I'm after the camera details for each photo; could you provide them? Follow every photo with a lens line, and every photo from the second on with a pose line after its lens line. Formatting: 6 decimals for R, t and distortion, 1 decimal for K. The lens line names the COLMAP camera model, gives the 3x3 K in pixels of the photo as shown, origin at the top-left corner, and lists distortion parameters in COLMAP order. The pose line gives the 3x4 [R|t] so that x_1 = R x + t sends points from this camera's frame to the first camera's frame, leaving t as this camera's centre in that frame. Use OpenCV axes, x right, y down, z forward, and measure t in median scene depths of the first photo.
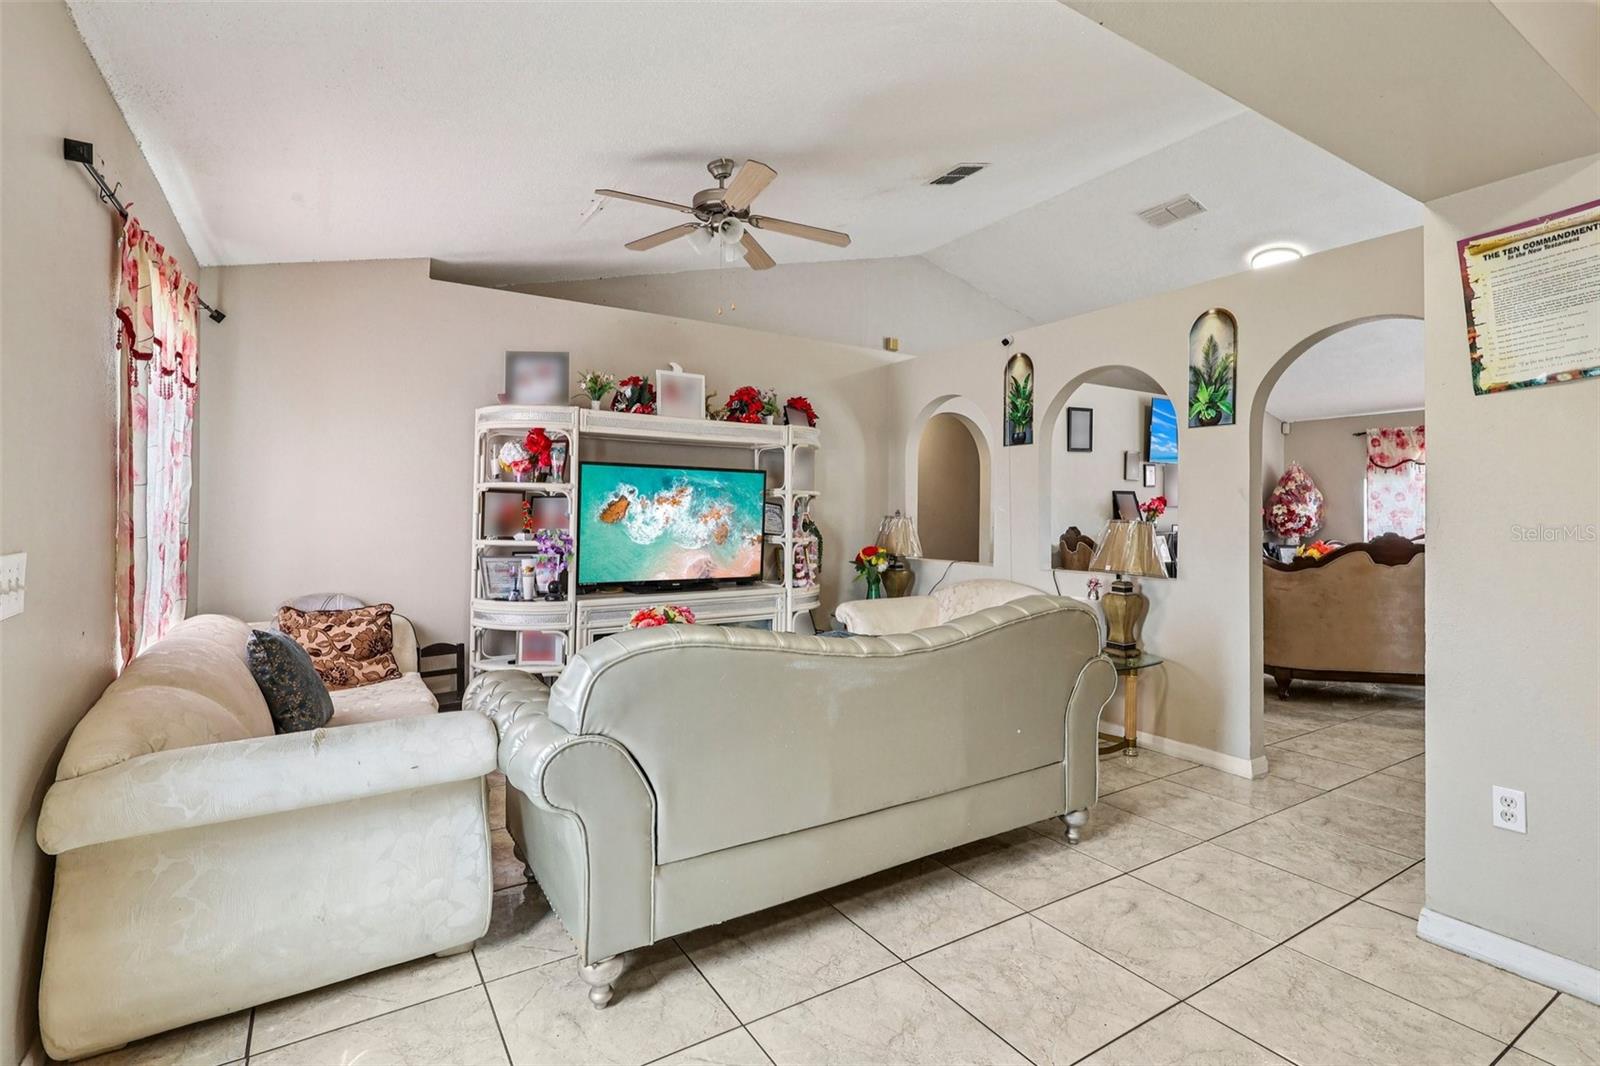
lens RADIAL K [[749.6, 0, 795.3], [0, 749.6, 513.6], [0, 0, 1]] dist [-0.000828, 0.001053]
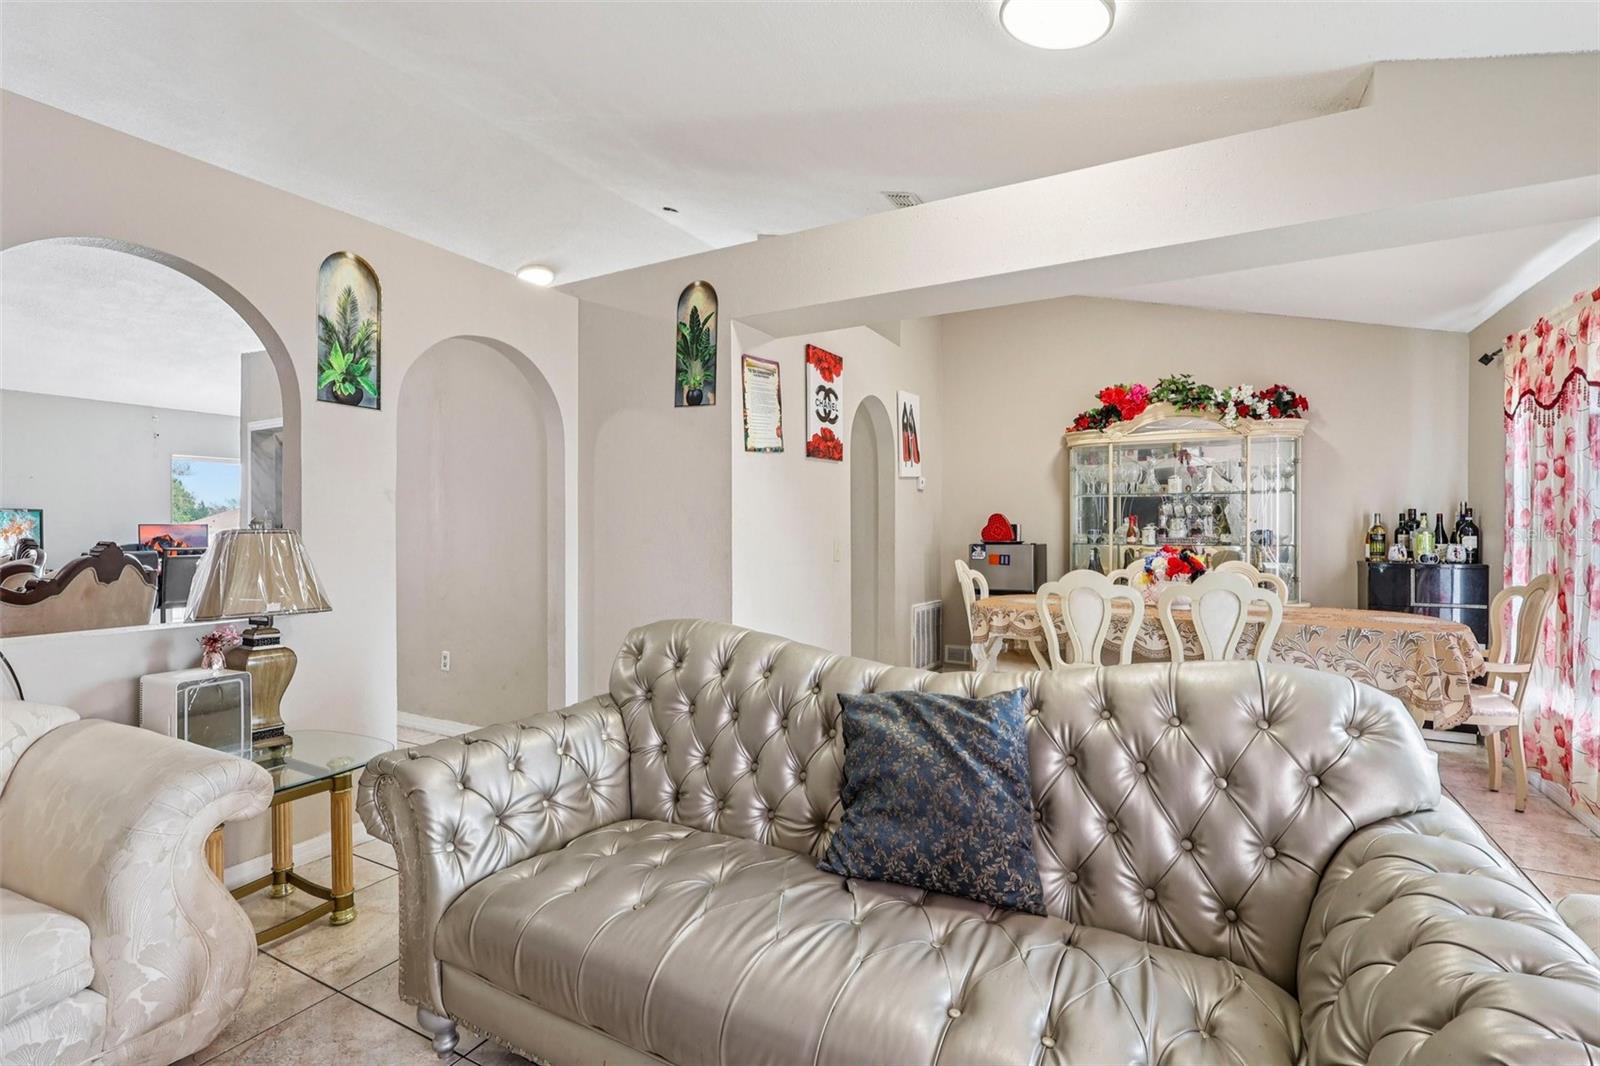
lens RADIAL K [[749.6, 0, 799.7], [0, 749.6, 533.8], [0, 0, 1]] dist [-0.000828, 0.001053]
pose [[-0.487364, -0.013847, 0.873089, -0.296000], [-0.006582, 0.999904, 0.012184, 0.001653], [-0.873174, 0.000191, -0.487408, 0.844619]]
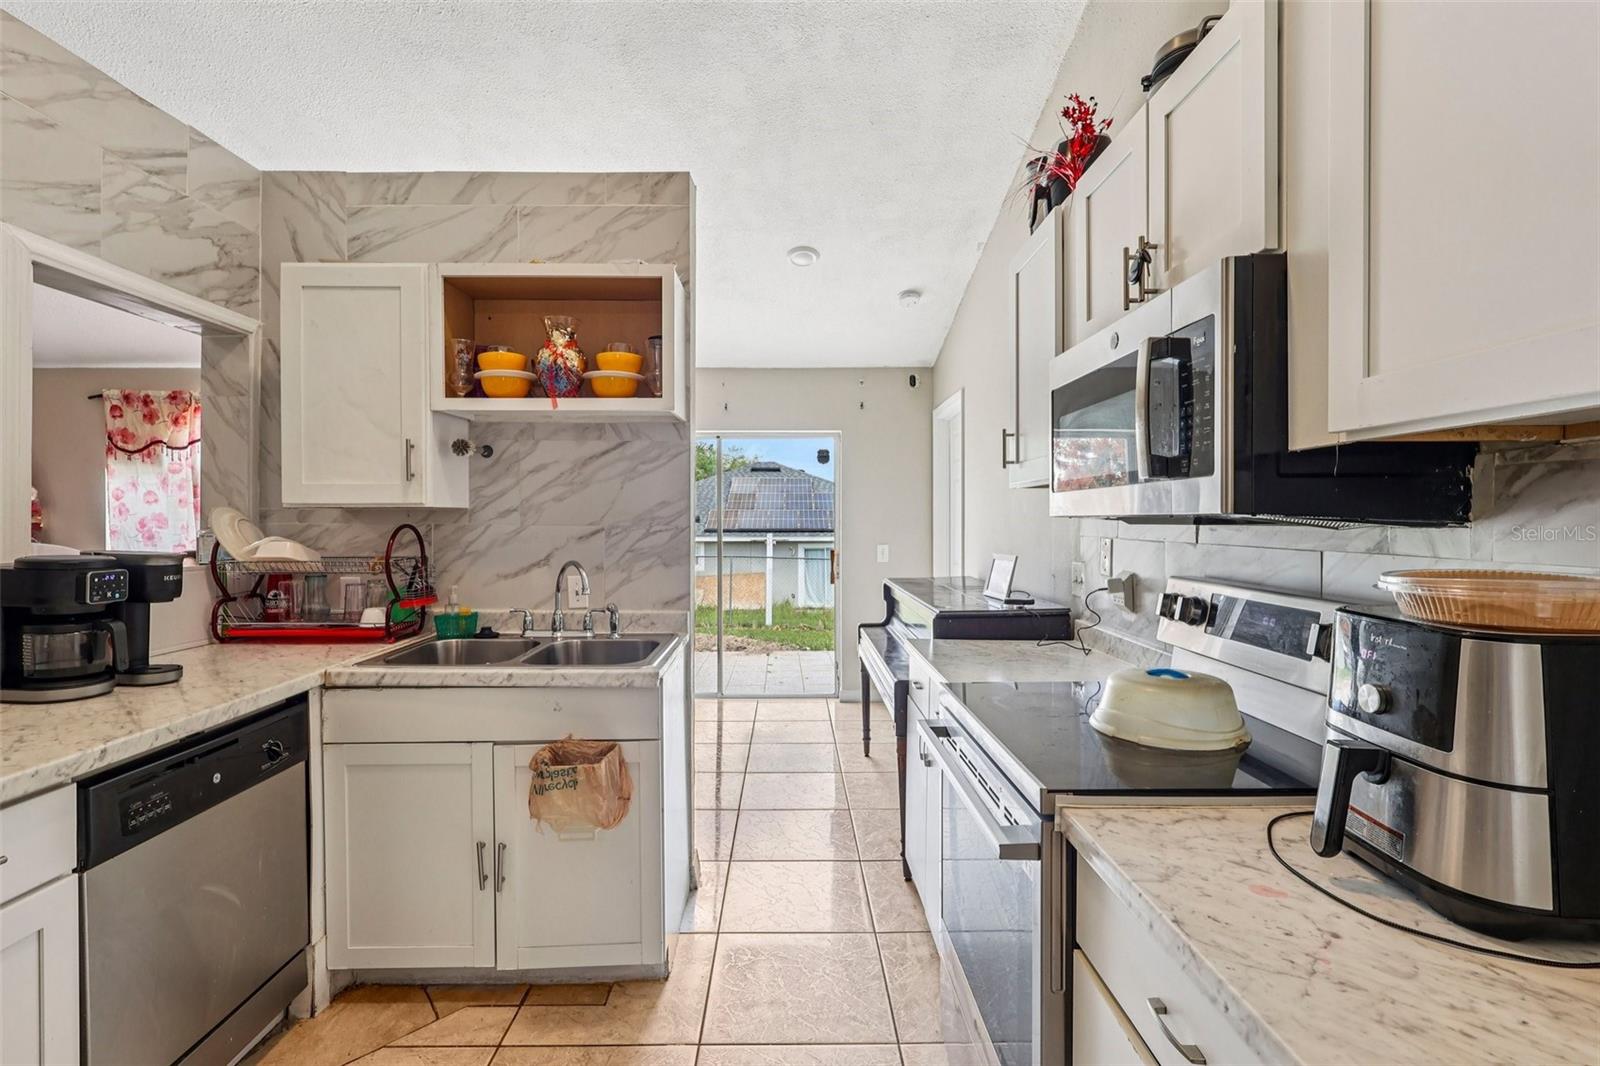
lens RADIAL K [[749.6, 0, 808.4], [0, 749.6, 528.2], [0, 0, 1]] dist [-0.000828, 0.001053]
pose [[0.520033, -0.013329, 0.854042, 1.021507], [0.001046, 0.999887, 0.014968, -0.007989], [-0.854146, -0.006890, 0.519988, 0.309565]]
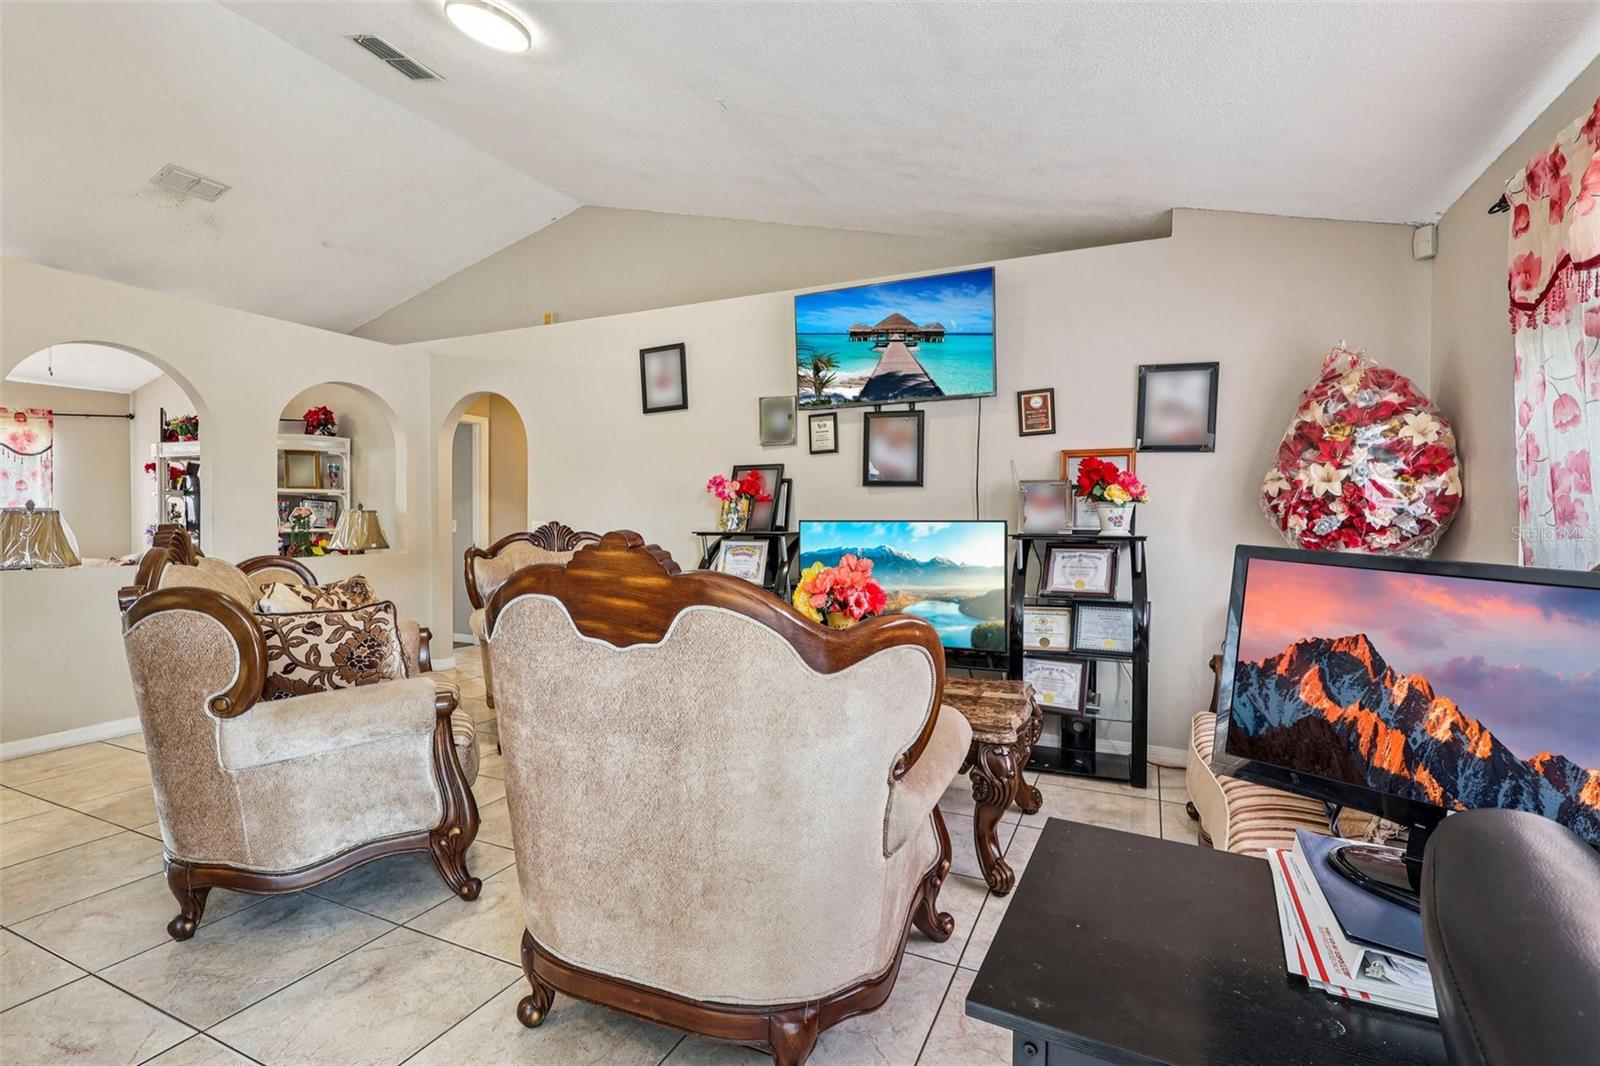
lens RADIAL K [[749.6, 0, 800.2], [0, 749.6, 530.8], [0, 0, 1]] dist [-0.000828, 0.001053]
pose [[0.539132, 0.005141, -0.842206, 1.652702], [-0.000112, 0.999982, 0.006032, 0.032469], [0.842221, -0.003157, 0.539123, 1.206633]]
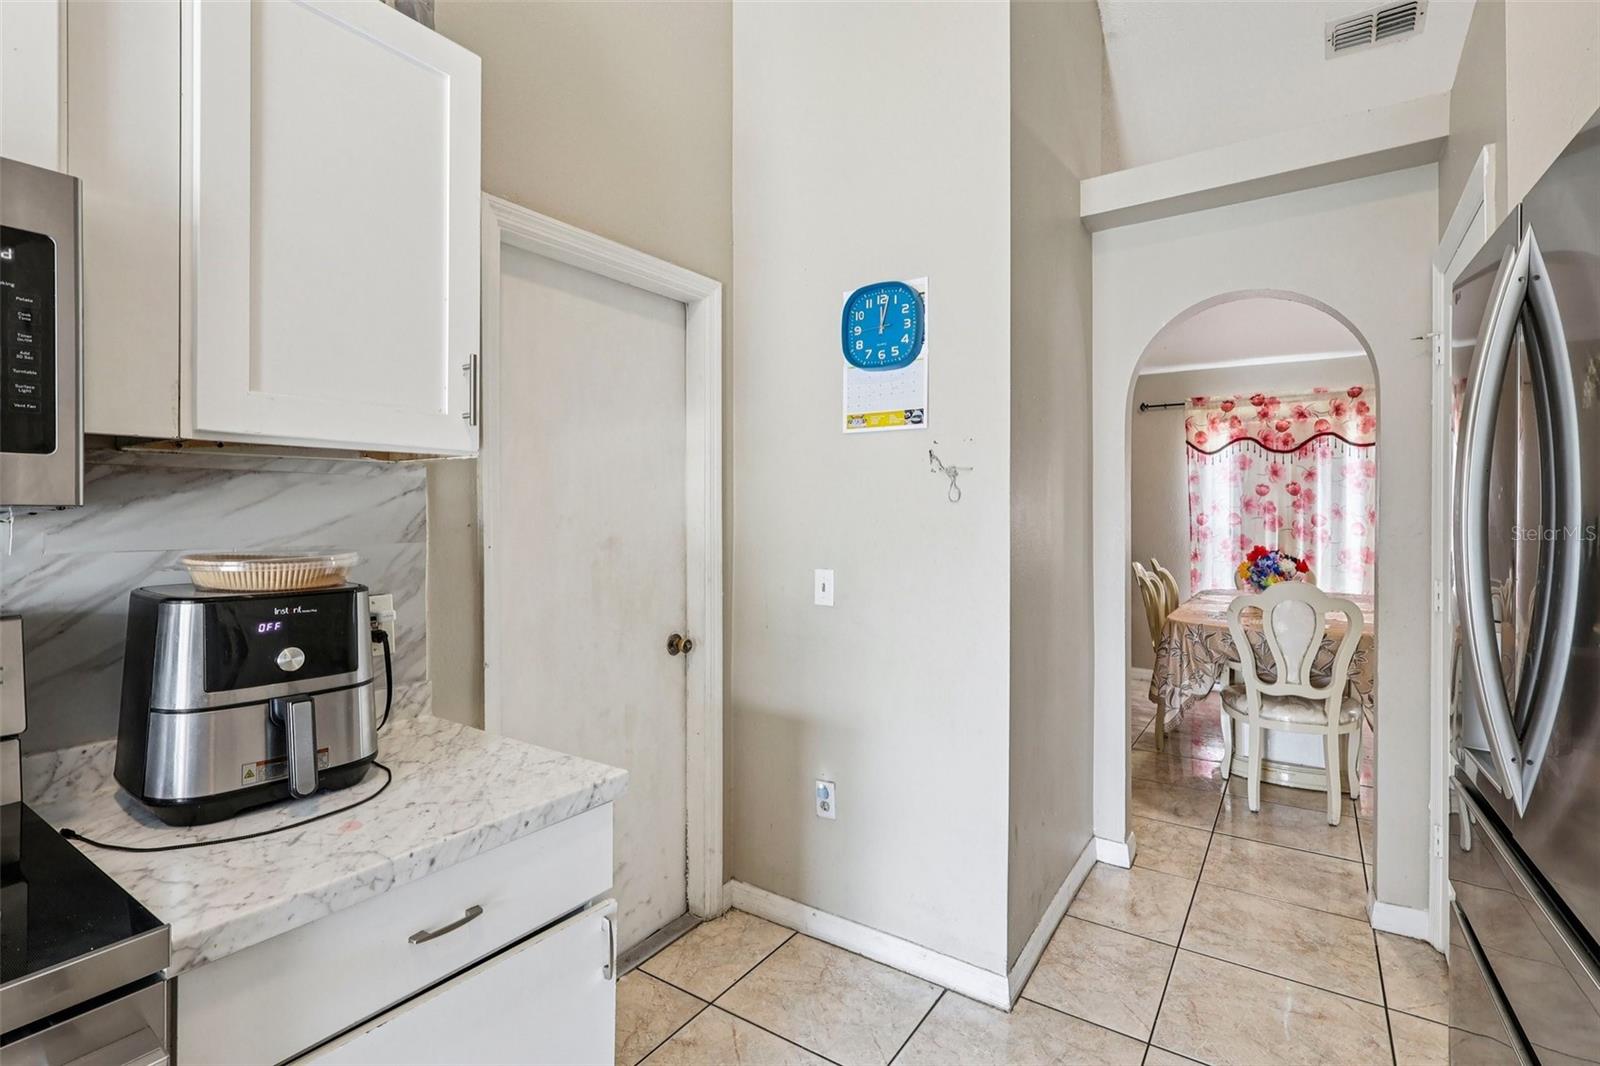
lens RADIAL K [[749.6, 0, 797.5], [0, 749.6, 511.6], [0, 0, 1]] dist [-0.000828, 0.001053]
pose [[-0.915443, -0.011282, -0.402290, 1.242772], [-0.009197, 0.999932, -0.007114, -0.007994], [0.402343, -0.002813, -0.915485, 0.614094]]
